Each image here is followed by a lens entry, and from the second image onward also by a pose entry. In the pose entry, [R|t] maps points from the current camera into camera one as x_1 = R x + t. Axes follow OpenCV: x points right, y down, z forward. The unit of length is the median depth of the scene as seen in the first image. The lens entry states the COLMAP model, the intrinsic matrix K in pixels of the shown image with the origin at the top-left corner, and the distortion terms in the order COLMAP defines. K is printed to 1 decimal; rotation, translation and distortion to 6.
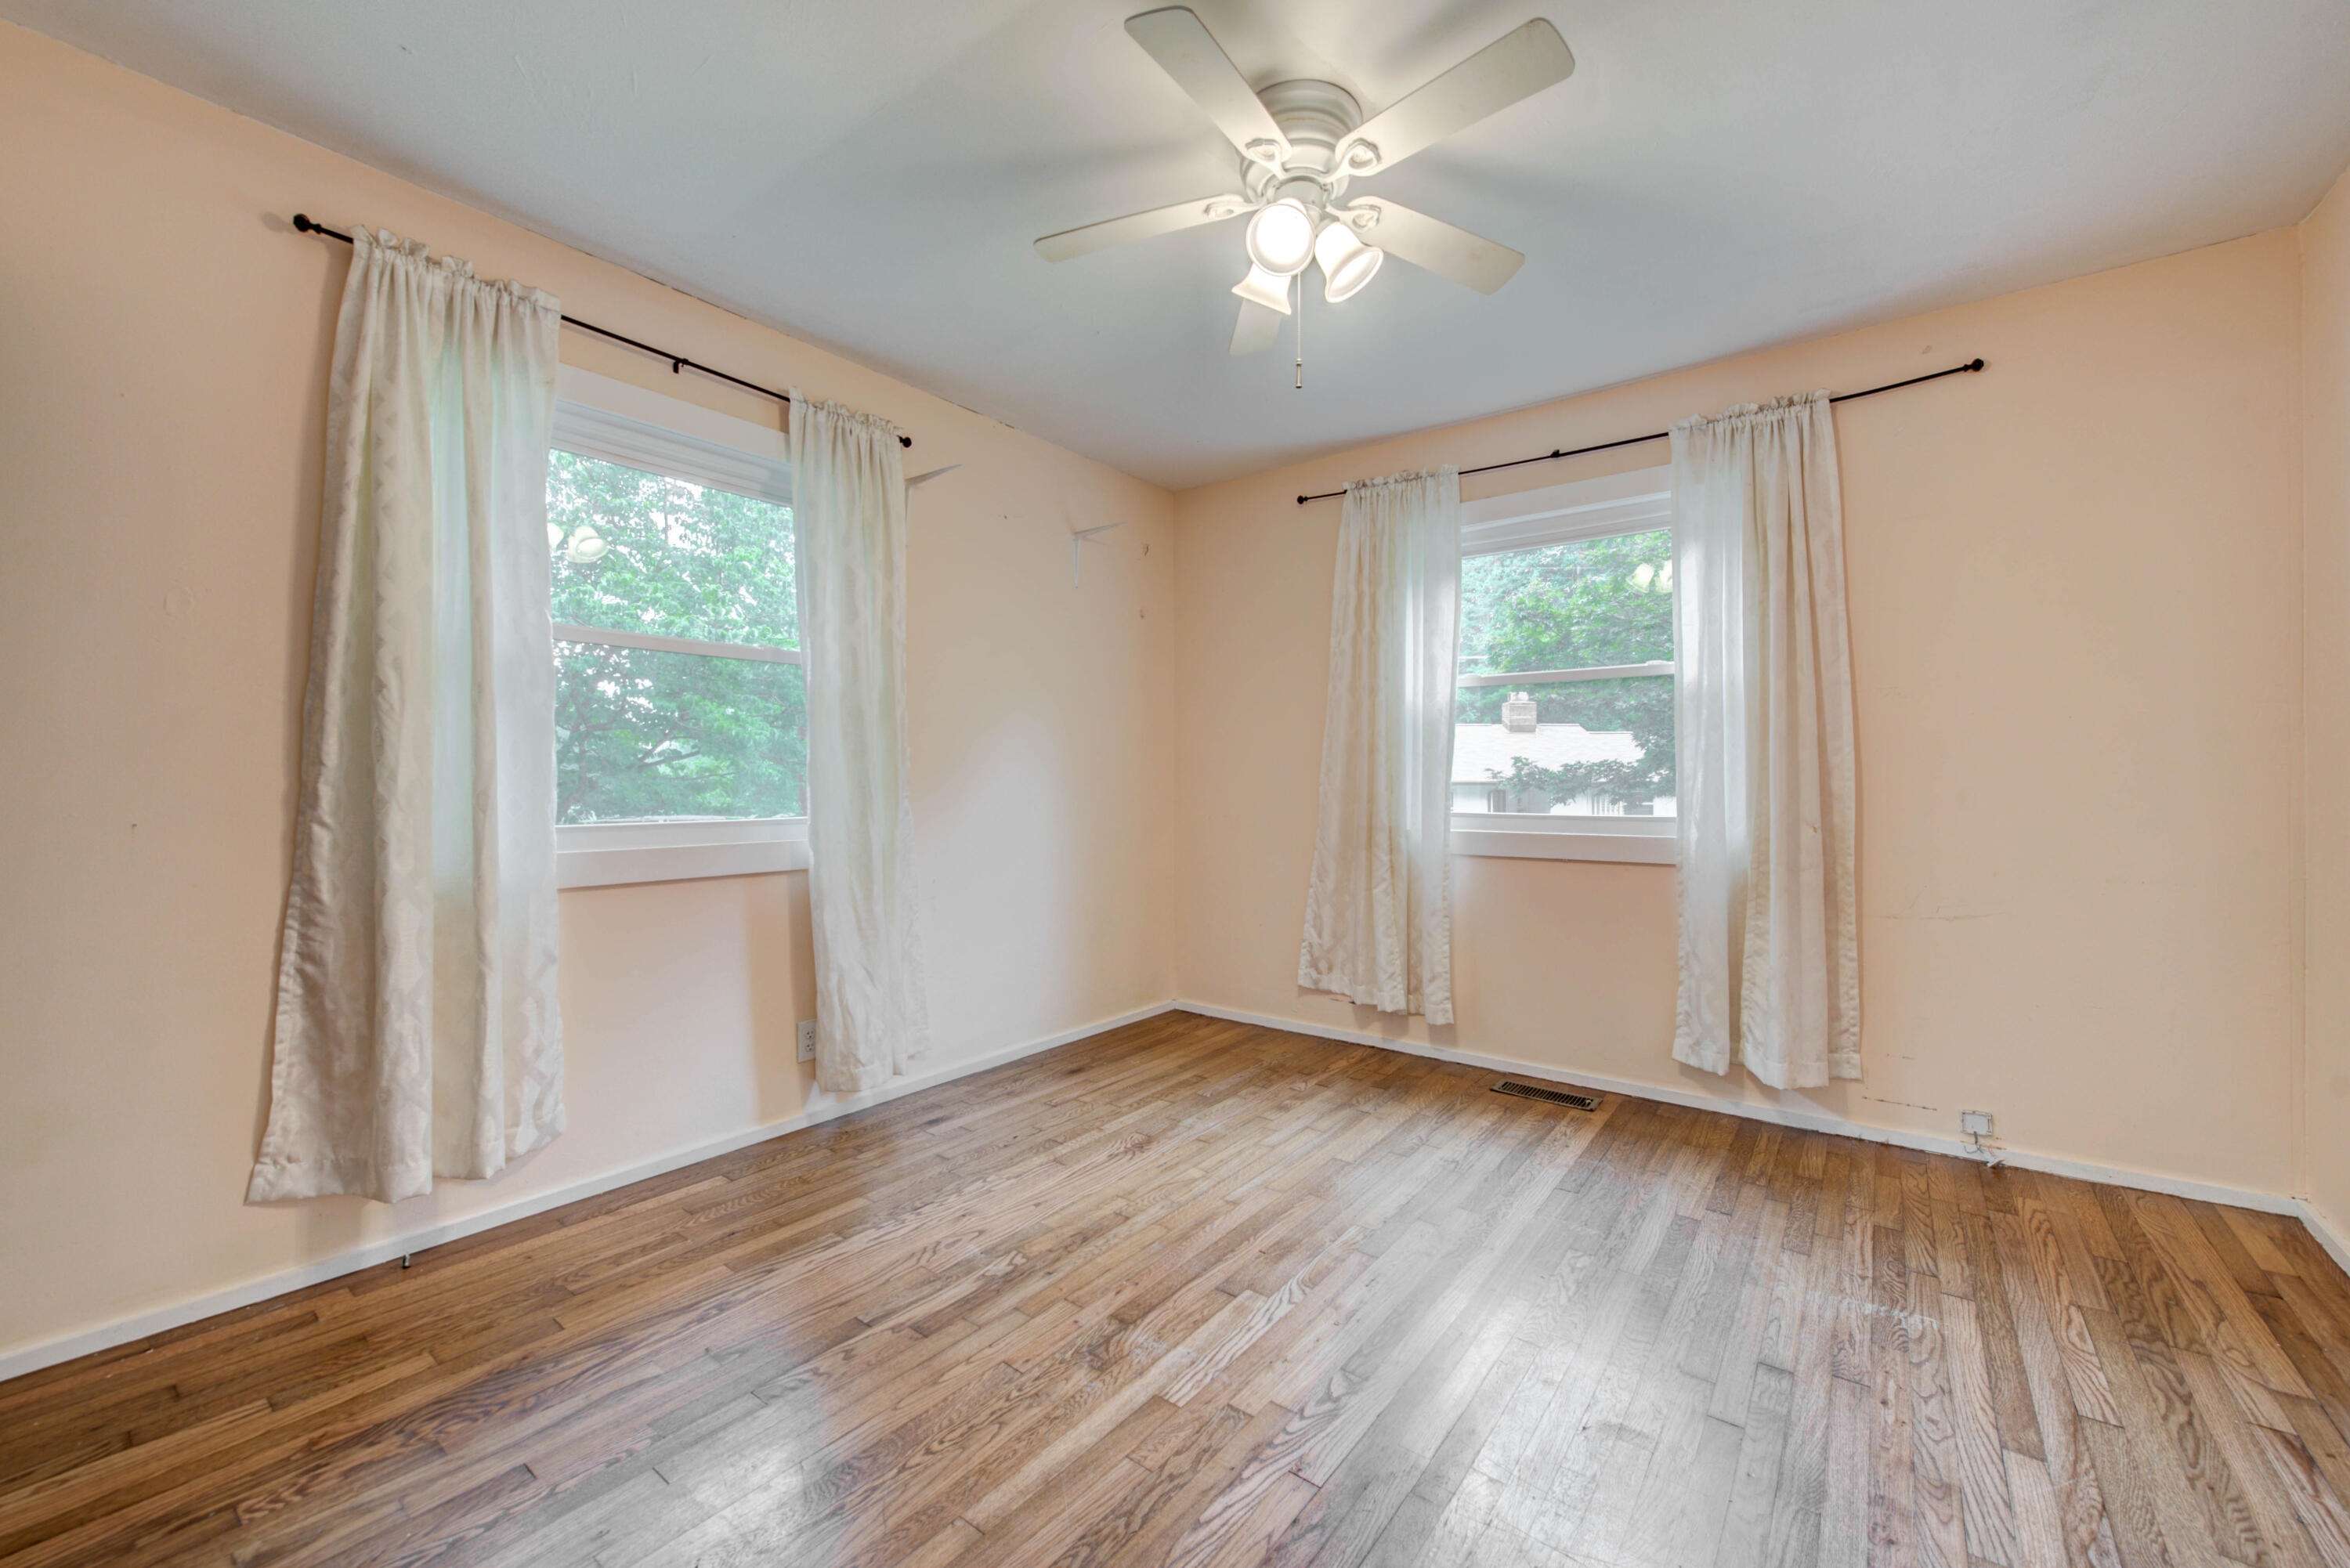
lens RADIAL K [[923.3, 0, 1167.4], [0, 923.3, 776.4], [0, 0, 1]] dist [0.002733, -0.001092]
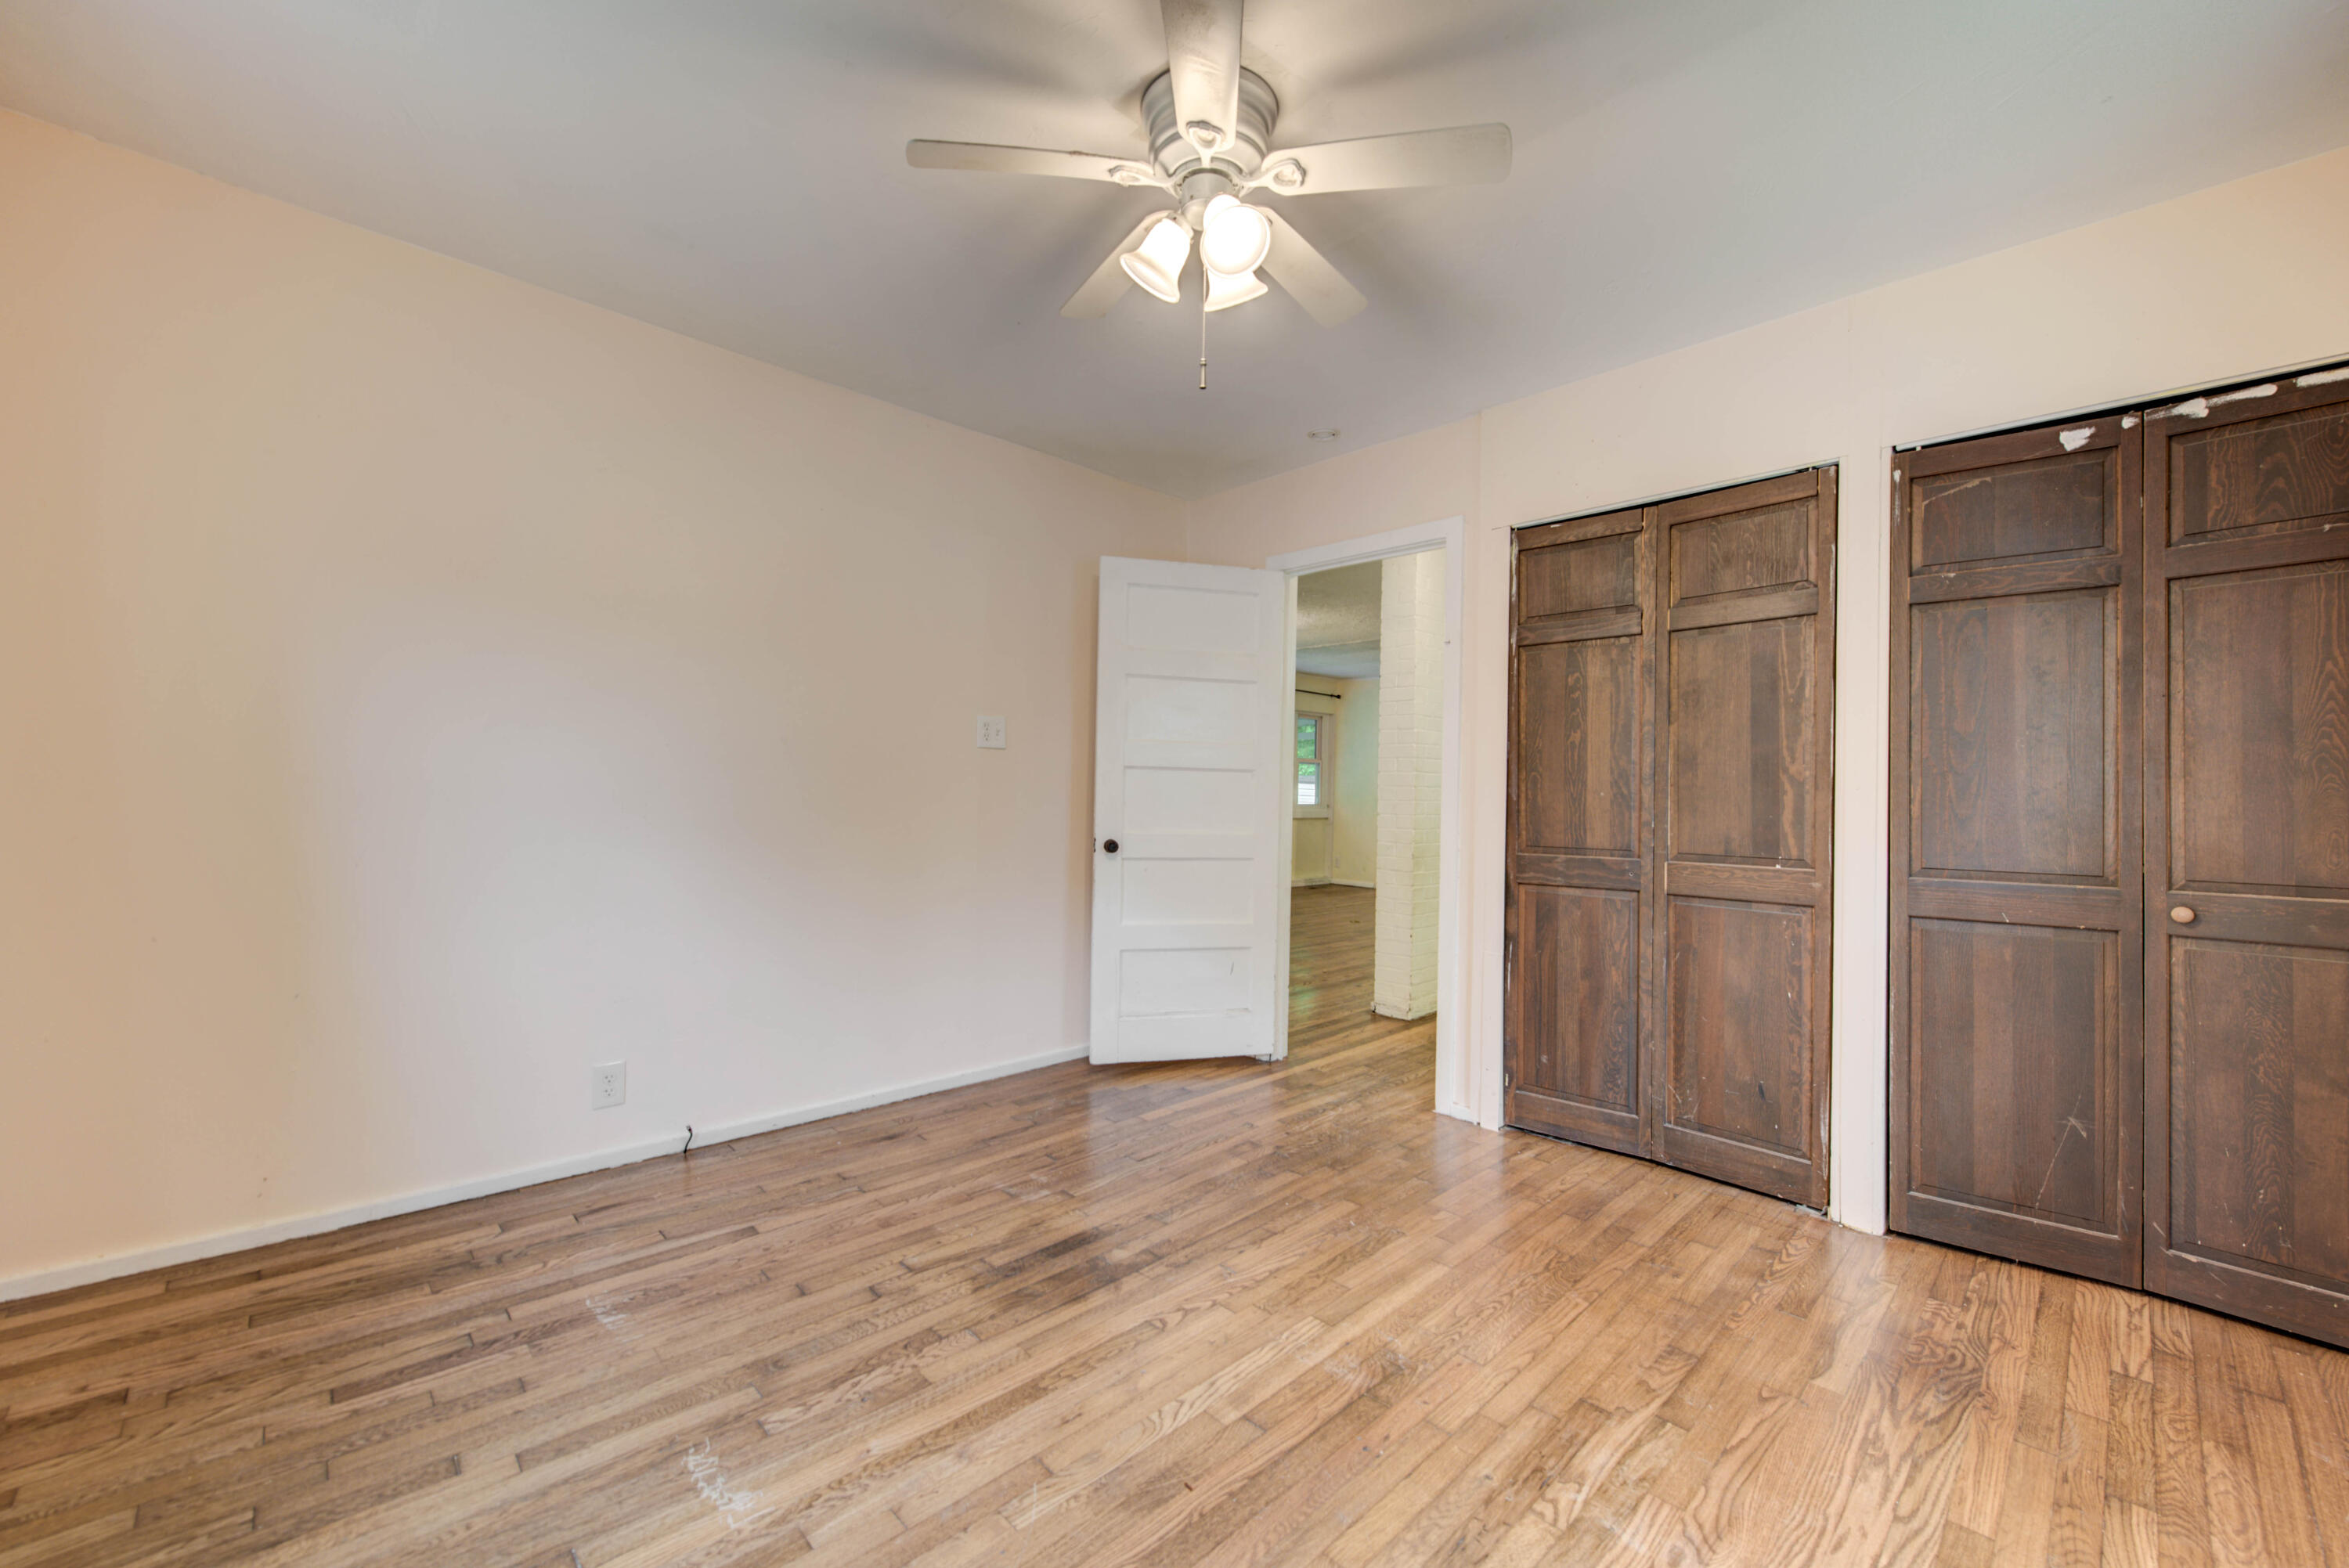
lens RADIAL K [[922.9, 0, 1173.4], [0, 922.9, 781.9], [0, 0, 1]] dist [0.002733, -0.001092]
pose [[-0.989689, -0.018889, 0.141981, 0.029647], [-0.020992, 0.999691, -0.013332, -0.003253], [-0.141686, -0.016175, -0.989780, 1.966863]]
